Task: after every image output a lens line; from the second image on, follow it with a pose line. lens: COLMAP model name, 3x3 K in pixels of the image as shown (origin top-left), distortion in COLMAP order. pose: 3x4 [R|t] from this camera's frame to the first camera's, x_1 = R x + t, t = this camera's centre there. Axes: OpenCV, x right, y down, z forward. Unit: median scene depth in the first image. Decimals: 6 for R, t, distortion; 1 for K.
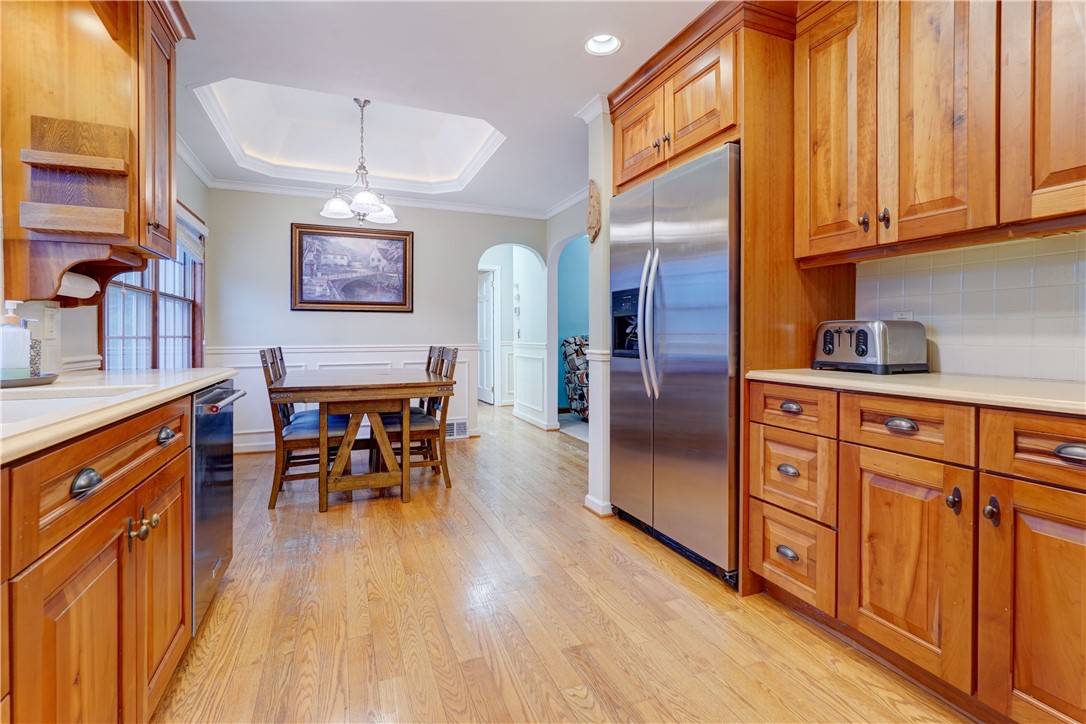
lens RADIAL K [[496.6, 0, 531.3], [0, 496.6, 337.2], [0, 0, 1]] dist [0.000276, 0.000025]
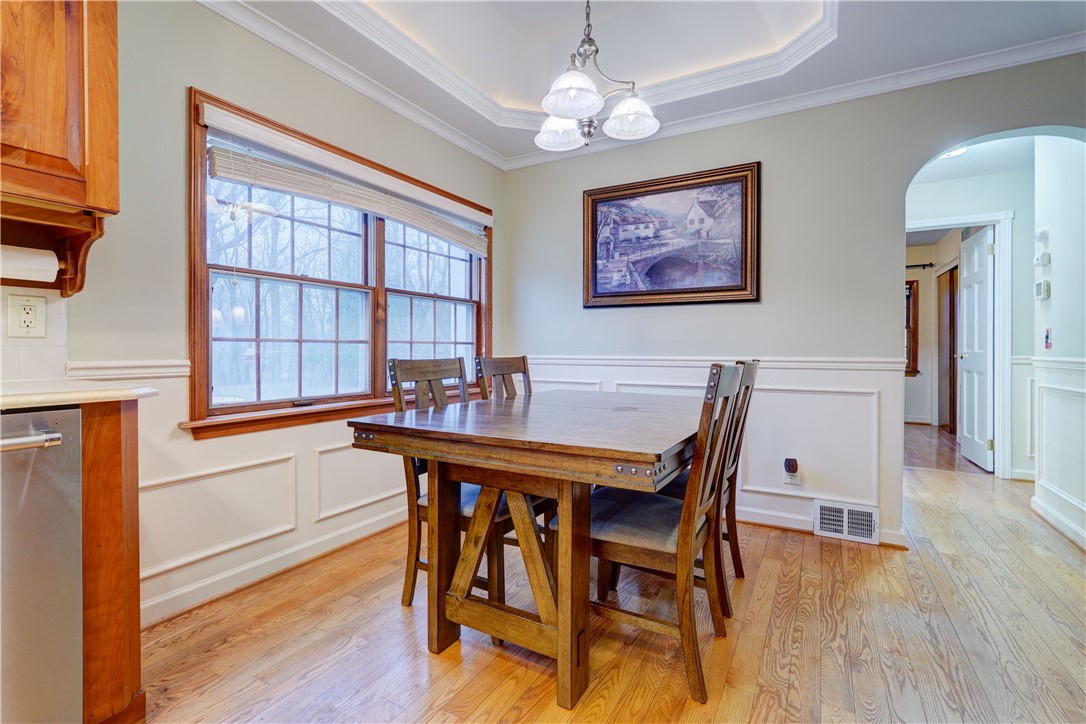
lens RADIAL K [[493.9, 0, 543.7], [0, 493.9, 349.4], [0, 0, 1]] dist [-0.000103, 0.000214]
pose [[0.626750, 0.003626, -0.779212, 0.055128], [-0.005152, 0.999987, 0.000509, 0.007542], [0.779203, 0.003695, 0.626760, 0.469017]]
